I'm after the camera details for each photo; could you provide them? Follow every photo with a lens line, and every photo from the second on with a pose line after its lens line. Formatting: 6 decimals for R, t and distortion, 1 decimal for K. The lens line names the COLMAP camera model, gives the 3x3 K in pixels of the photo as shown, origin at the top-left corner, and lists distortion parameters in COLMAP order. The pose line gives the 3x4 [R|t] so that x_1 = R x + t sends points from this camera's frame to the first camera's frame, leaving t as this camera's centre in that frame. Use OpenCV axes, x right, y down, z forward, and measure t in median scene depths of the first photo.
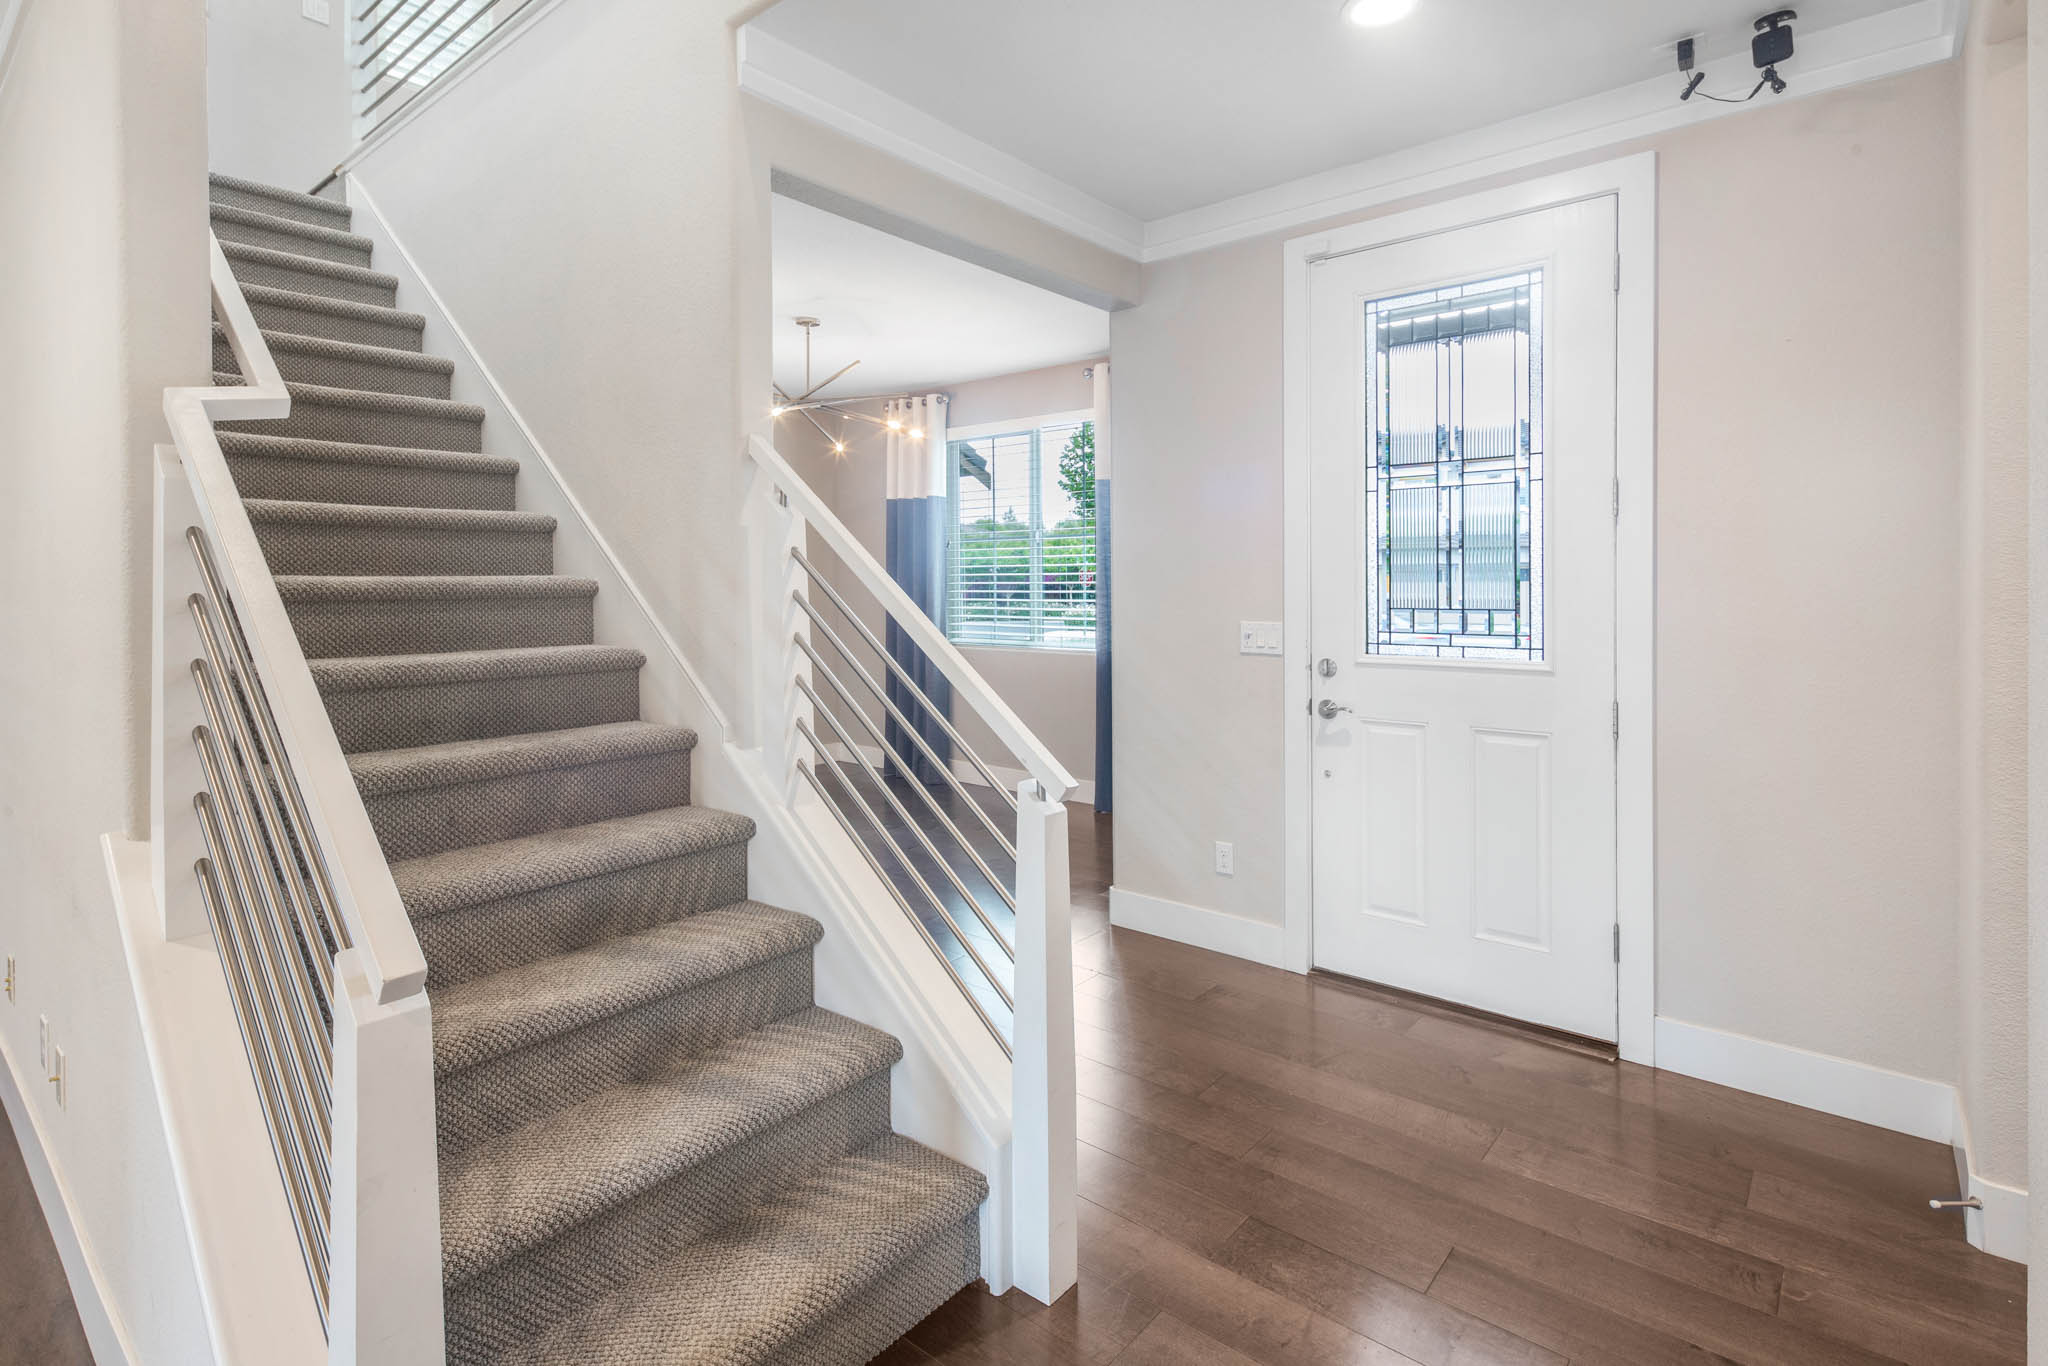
lens RADIAL K [[1026.0, 0, 1026.5], [0, 1026.0, 675.0], [0, 0, 1]] dist [0.004374, -0.000073]
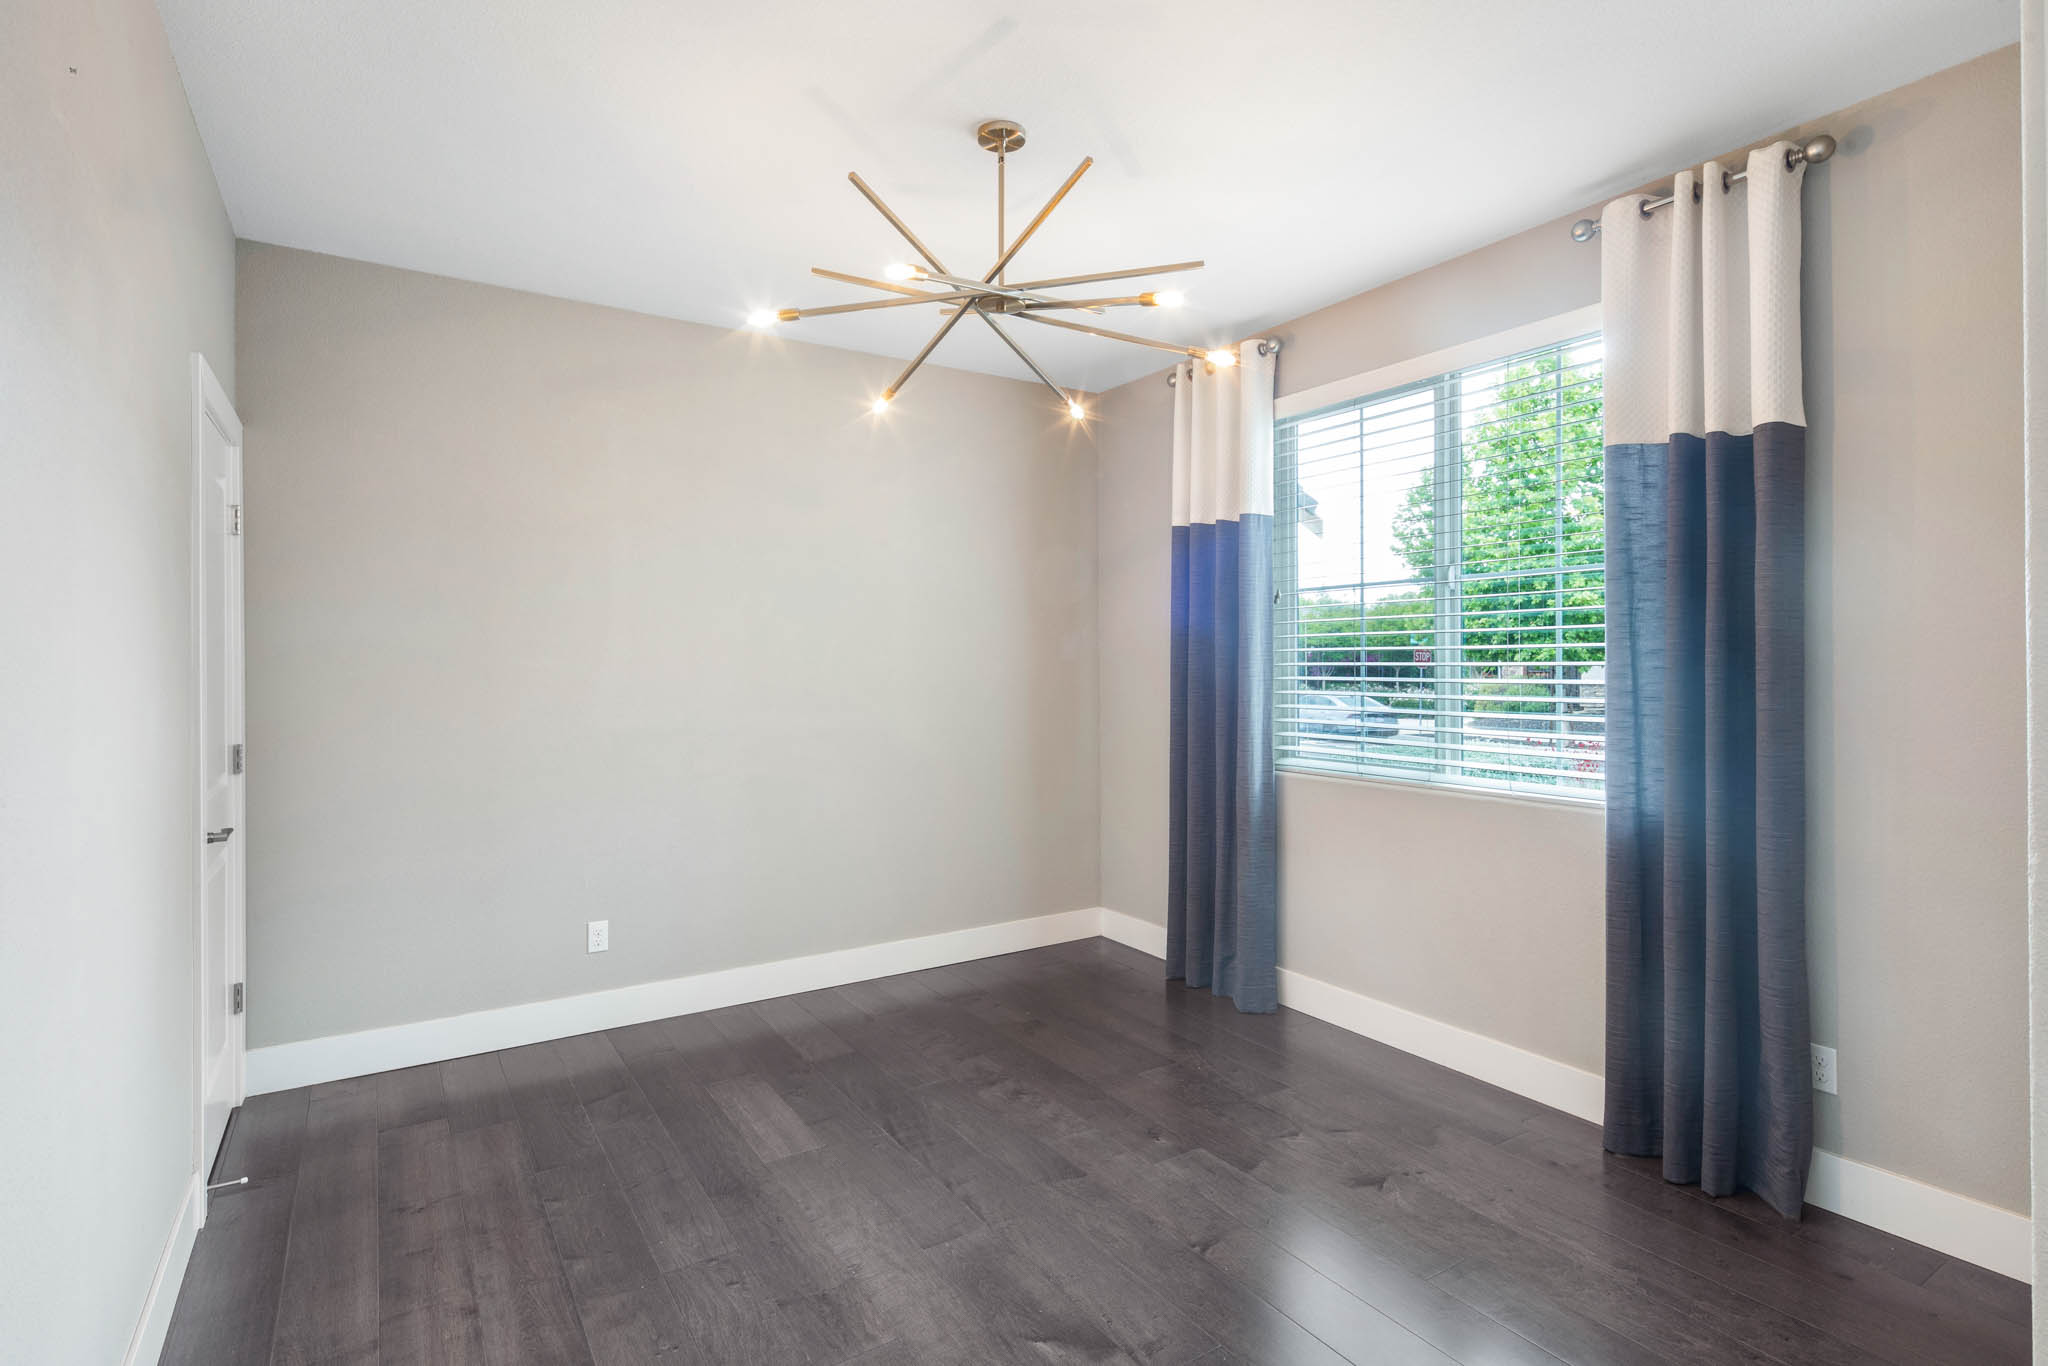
lens RADIAL K [[1026.0, 0, 1033.4], [0, 1026.0, 671.5], [0, 0, 1]] dist [0.004374, -0.000073]
pose [[0.958603, -0.001715, -0.284742, -0.043513], [-0.021857, 0.996588, -0.079586, -0.037137], [0.283907, 0.082515, 0.955295, 0.418562]]
